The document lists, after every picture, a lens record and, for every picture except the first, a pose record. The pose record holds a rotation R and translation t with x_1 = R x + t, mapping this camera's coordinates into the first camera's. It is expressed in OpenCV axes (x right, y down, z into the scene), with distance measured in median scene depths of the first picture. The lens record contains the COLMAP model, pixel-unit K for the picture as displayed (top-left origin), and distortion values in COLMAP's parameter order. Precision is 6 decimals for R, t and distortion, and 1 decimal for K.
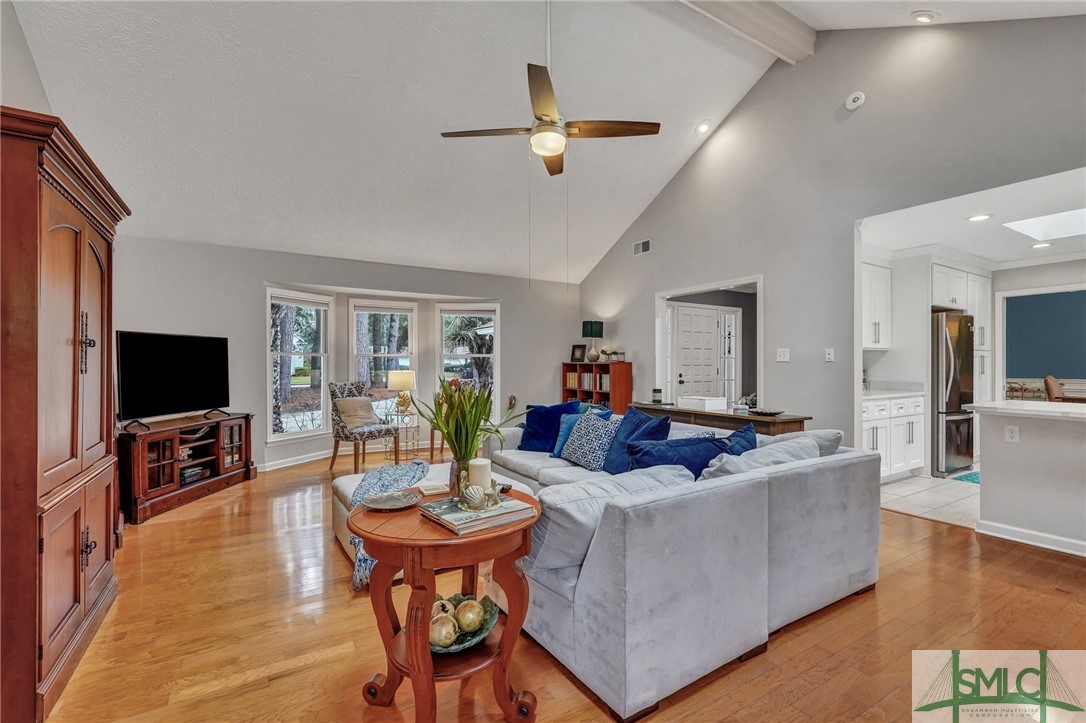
lens RADIAL K [[484.9, 0, 540.7], [0, 484.9, 363.3], [0, 0, 1]] dist [-0.012514, 0.006248]
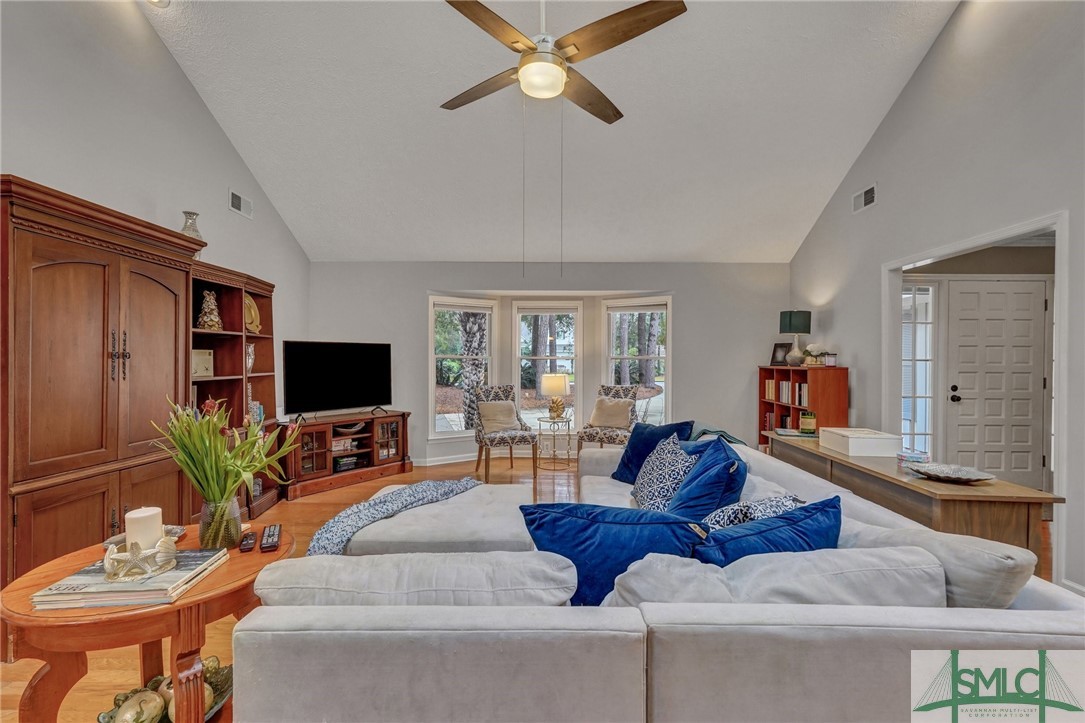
lens RADIAL K [[495.0, 0, 542.5], [0, 495.0, 361.5], [0, 0, 1]] dist [-0.004142, -0.000648]
pose [[0.840797, 0.003171, -0.541342, 0.225493], [-0.003679, 0.999993, 0.000144, -0.010335], [0.541338, 0.001870, 0.840803, 0.188777]]
